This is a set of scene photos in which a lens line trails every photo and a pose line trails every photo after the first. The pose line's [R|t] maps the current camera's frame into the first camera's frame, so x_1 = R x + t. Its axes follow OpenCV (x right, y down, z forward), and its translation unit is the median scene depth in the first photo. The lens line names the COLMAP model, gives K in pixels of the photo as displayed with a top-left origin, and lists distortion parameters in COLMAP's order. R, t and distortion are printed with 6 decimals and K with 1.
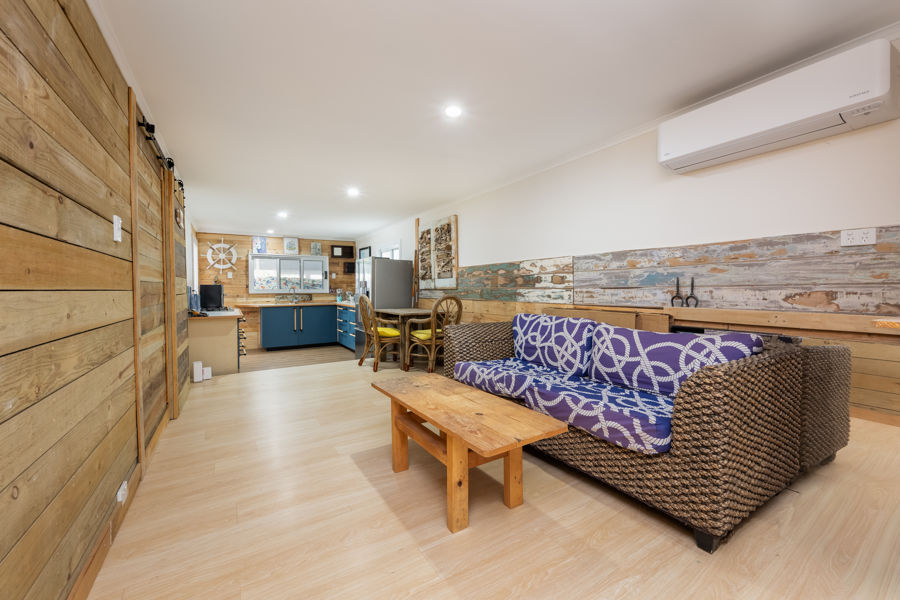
lens RADIAL K [[360.5, 0, 465.3], [0, 360.5, 297.1], [0, 0, 1]] dist [0.000016, -0.000015]
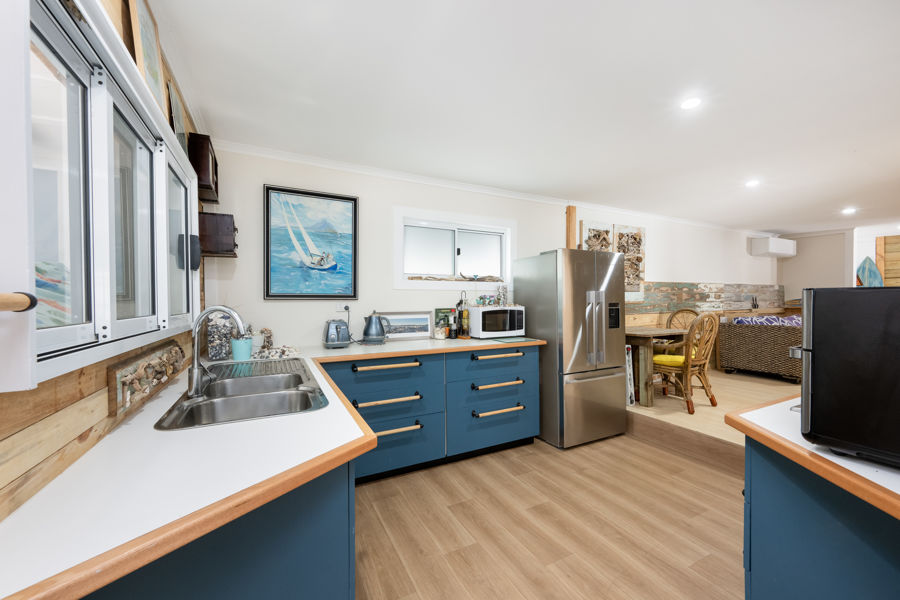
lens RADIAL K [[356.3, 0, 453.2], [0, 356.3, 302.7], [0, 0, 1]] dist [0.000160, 0.000033]
pose [[0.104118, -0.005573, 0.994549, -0.676105], [0.030466, 0.999533, 0.002412, -0.027157], [-0.994098, 0.030049, 0.104239, 0.912029]]
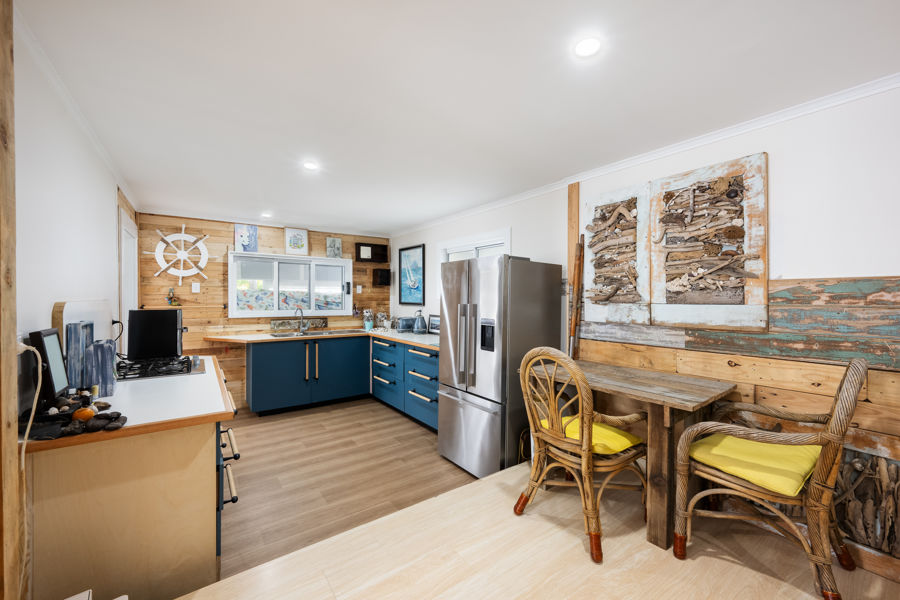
lens RADIAL K [[356.3, 0, 453.2], [0, 356.3, 302.7], [0, 0, 1]] dist [0.000160, 0.000033]
pose [[0.998791, 0.007621, 0.048569, -0.257190], [-0.007013, 0.999895, -0.012673, -0.031398], [-0.048661, 0.012317, 0.998739, 0.392732]]
